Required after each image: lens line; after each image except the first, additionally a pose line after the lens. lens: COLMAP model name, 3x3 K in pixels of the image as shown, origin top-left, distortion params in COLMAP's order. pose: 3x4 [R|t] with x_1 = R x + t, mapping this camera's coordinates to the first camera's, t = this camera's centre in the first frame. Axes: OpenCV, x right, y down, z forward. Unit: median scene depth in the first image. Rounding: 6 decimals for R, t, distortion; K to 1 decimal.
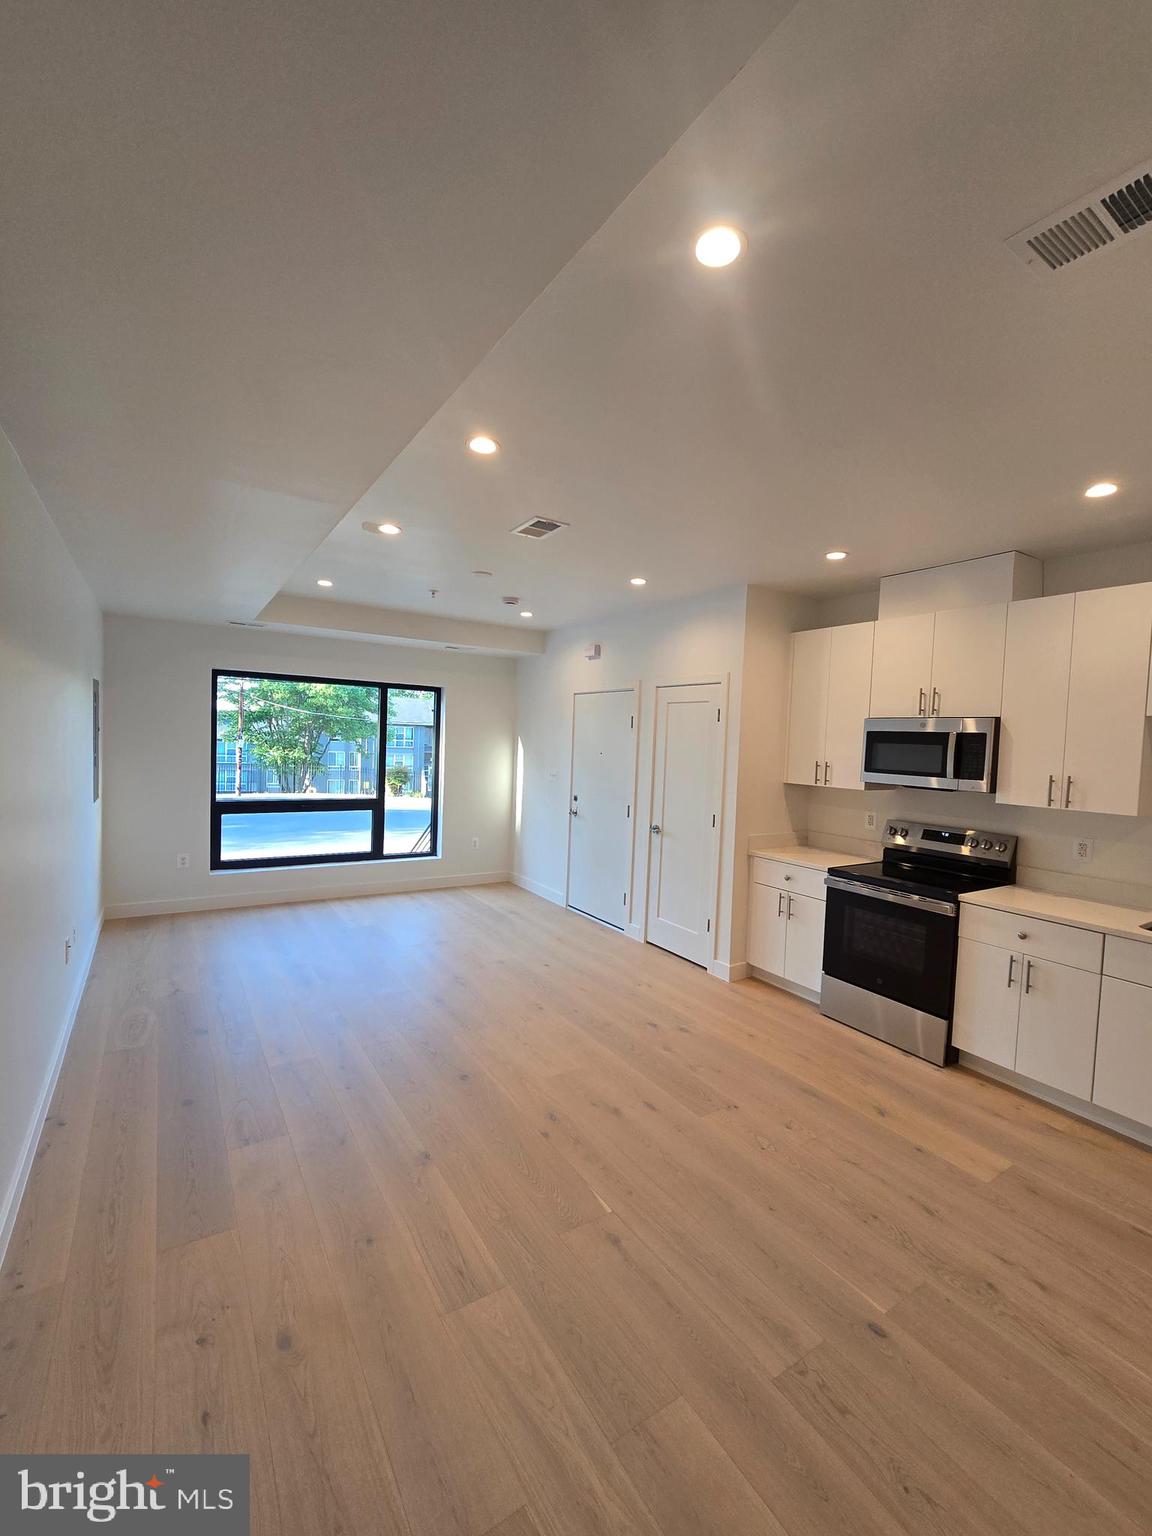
lens RADIAL K [[649.3, 0, 585.4], [0, 649.3, 772.8], [0, 0, 1]] dist [-0.011909, 0.006092]
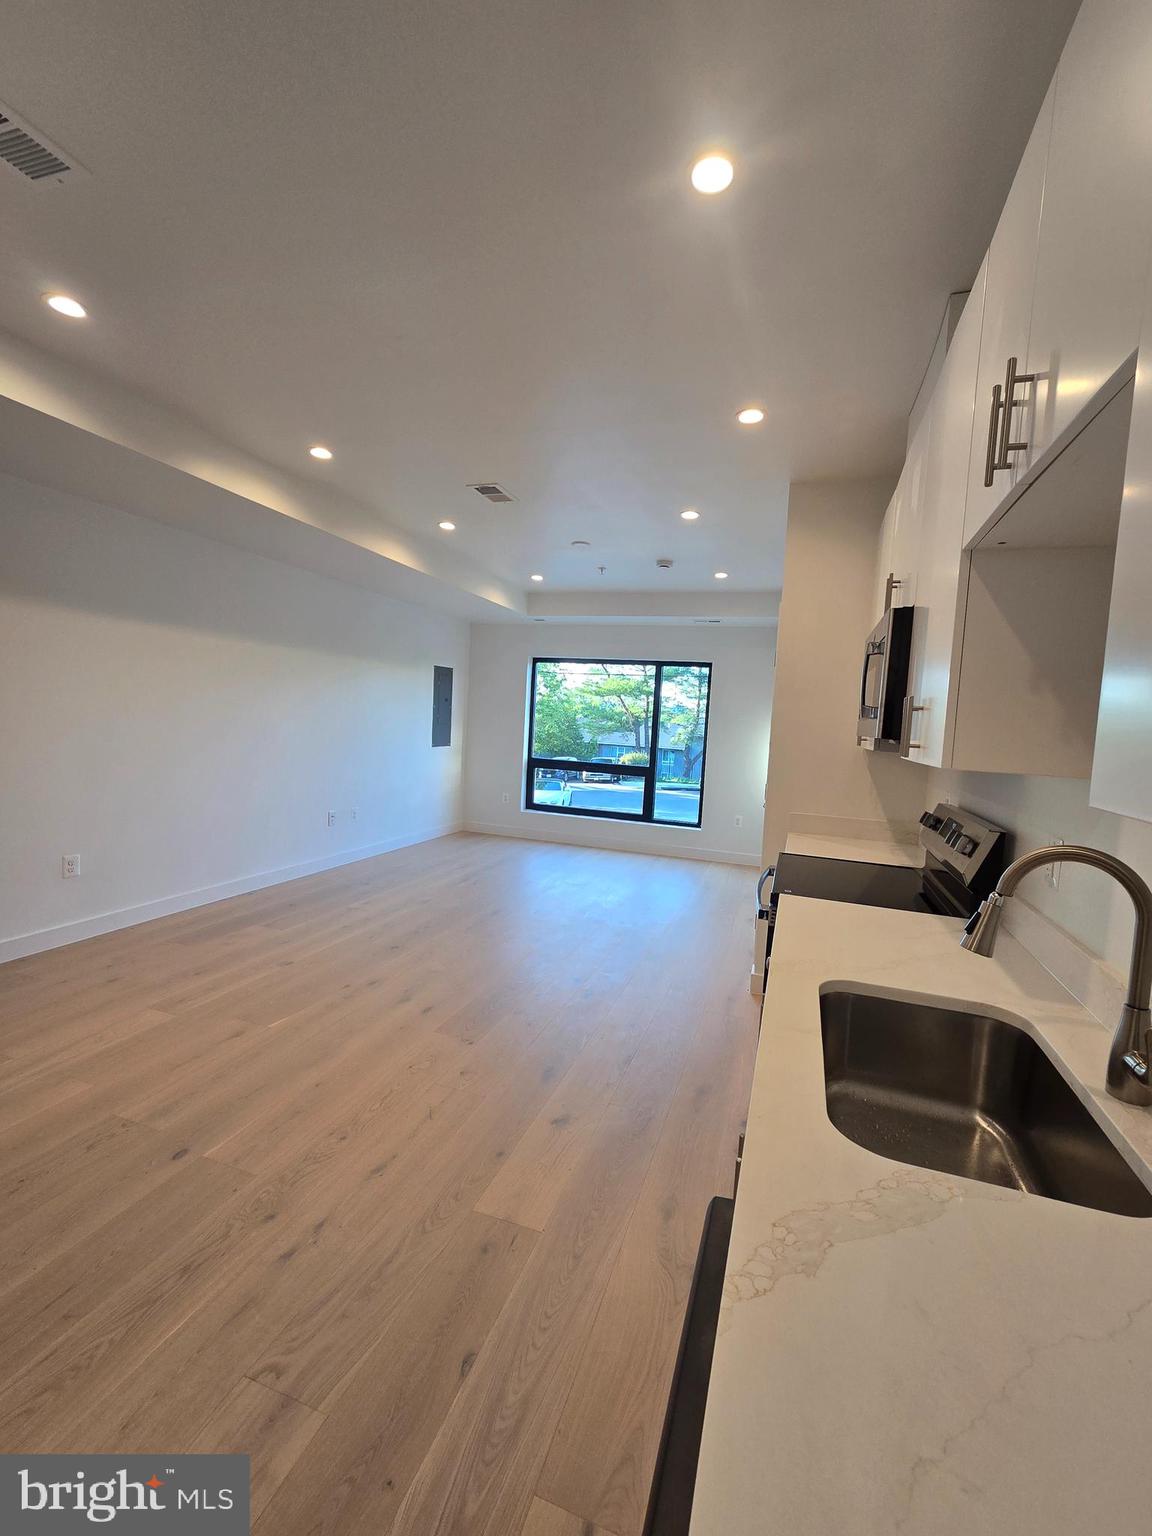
lens RADIAL K [[649.3, 0, 585.4], [0, 649.3, 772.8], [0, 0, 1]] dist [-0.011909, 0.006092]
pose [[0.622813, 0.062652, -0.779858, 0.886852], [-0.073993, 0.997037, 0.021007, 0.065234], [0.778864, 0.044620, 0.625604, 0.420178]]
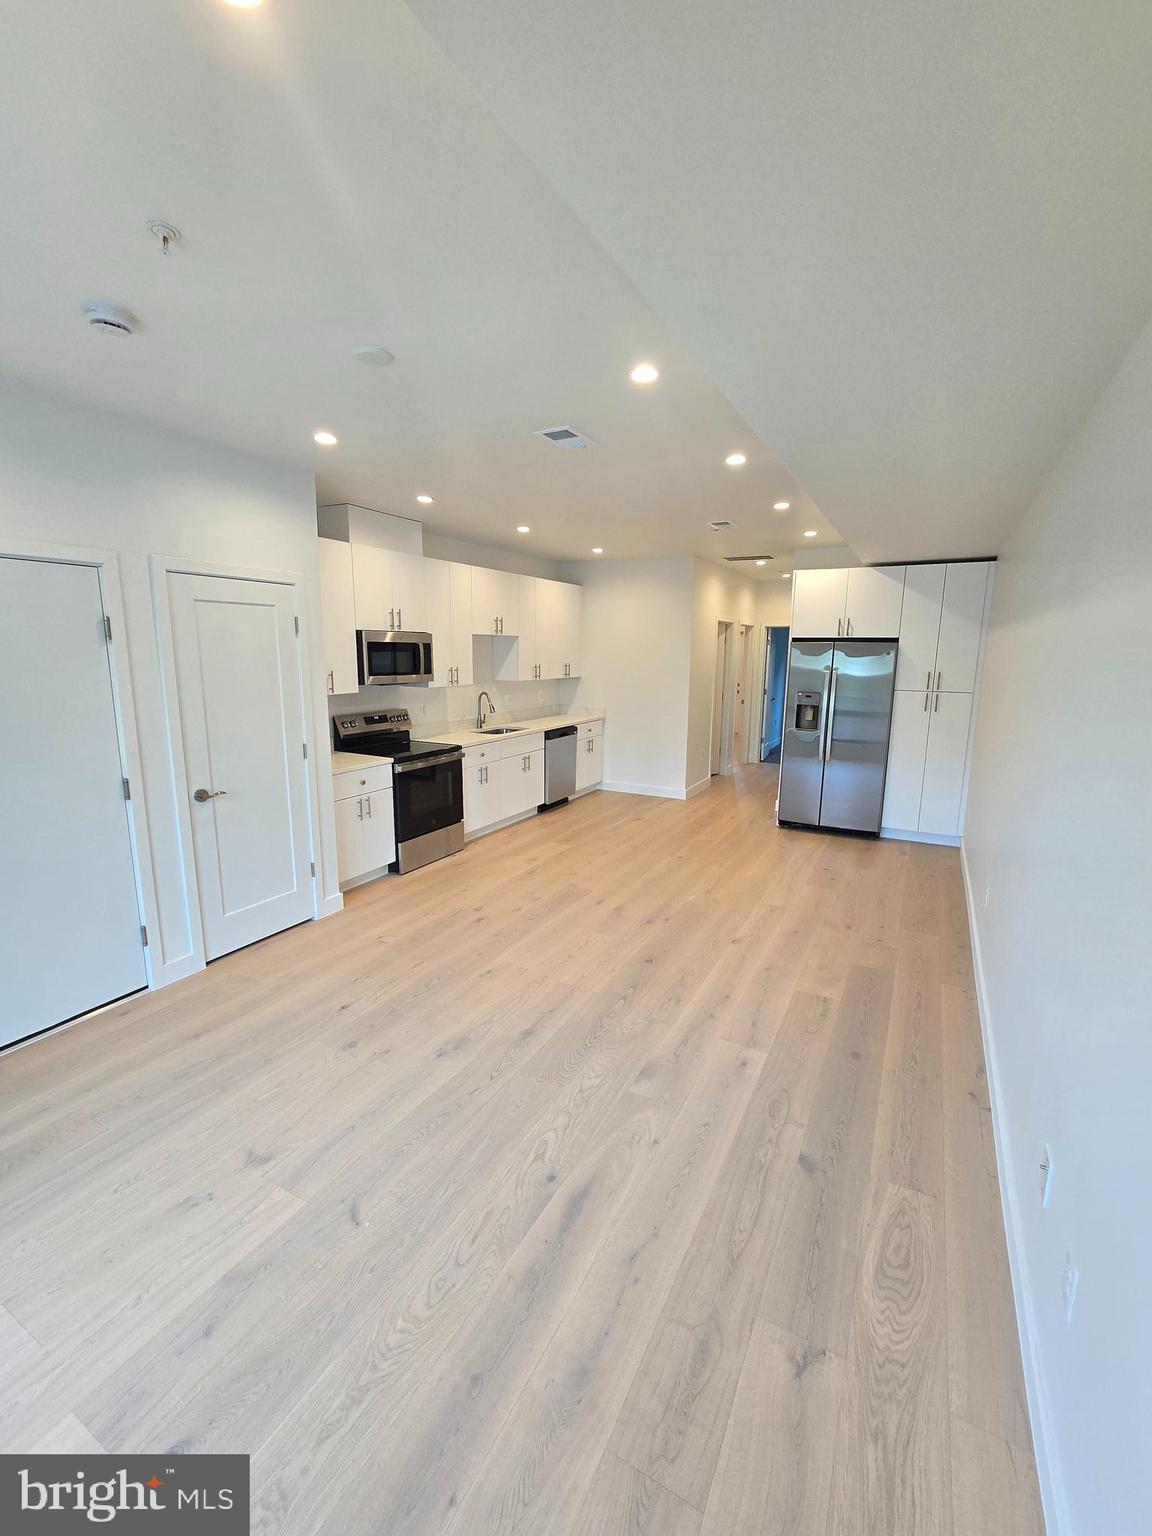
lens RADIAL K [[649.3, 0, 585.4], [0, 649.3, 772.8], [0, 0, 1]] dist [-0.011909, 0.006092]
pose [[-0.483791, -0.206503, 0.850472, -0.926129], [0.017363, 0.969308, 0.245235, -0.131390], [-0.875011, 0.133409, -0.465357, 1.399263]]
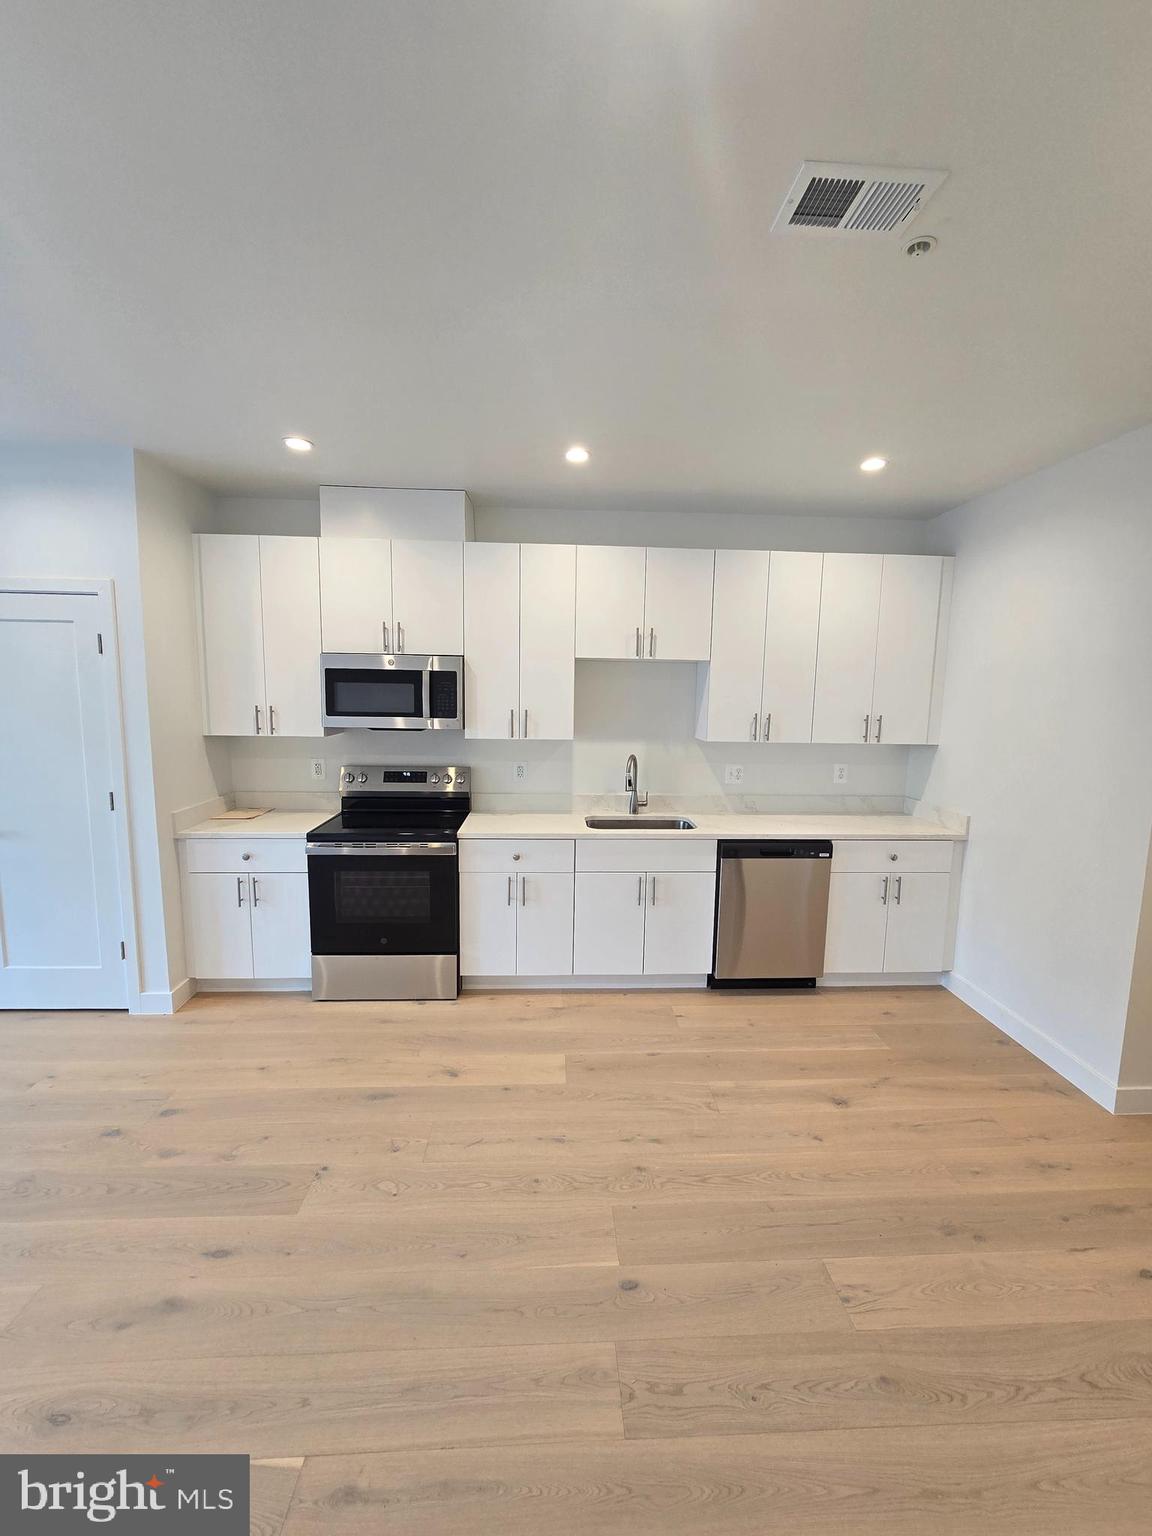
lens RADIAL K [[649.3, 0, 585.4], [0, 649.3, 772.8], [0, 0, 1]] dist [-0.011909, 0.006092]
pose [[0.499963, -0.145294, 0.853772, -0.166312], [0.047425, 0.988941, 0.140525, -0.035760], [-0.864747, -0.029767, 0.501324, 0.297713]]
